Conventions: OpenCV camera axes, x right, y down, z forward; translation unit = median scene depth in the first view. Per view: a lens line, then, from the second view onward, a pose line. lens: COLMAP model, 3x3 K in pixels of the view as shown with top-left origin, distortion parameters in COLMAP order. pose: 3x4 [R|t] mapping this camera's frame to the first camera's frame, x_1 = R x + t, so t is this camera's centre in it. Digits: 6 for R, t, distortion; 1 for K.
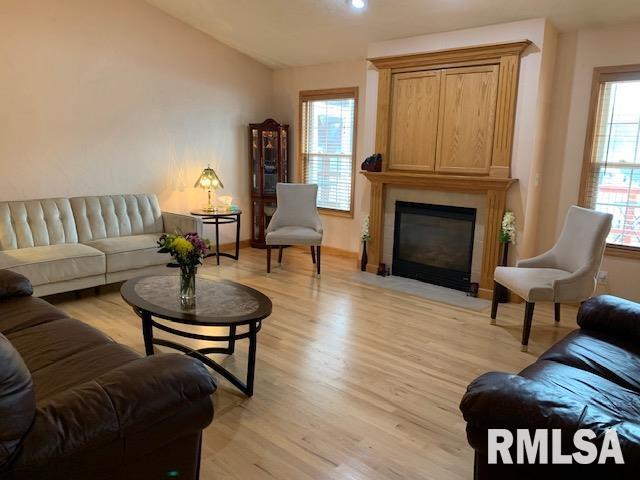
lens RADIAL K [[489.9, 0, 320.0], [0, 489.9, 240.0], [0, 0, 1]] dist [-0.001015, -0.001290]
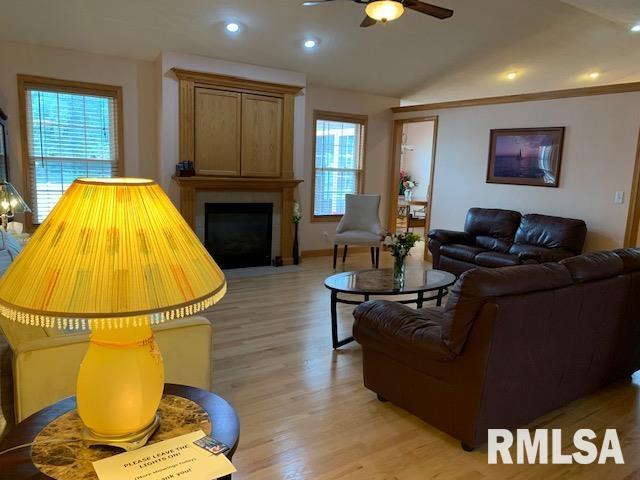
lens RADIAL K [[489.9, 0, 320.0], [0, 489.9, 240.0], [0, 0, 1]] dist [-0.001015, -0.001290]
pose [[0.282924, -0.166454, 0.944588, -0.891757], [0.128488, 0.982527, 0.134655, -0.121916], [-0.950497, 0.083271, 0.299368, 0.459513]]
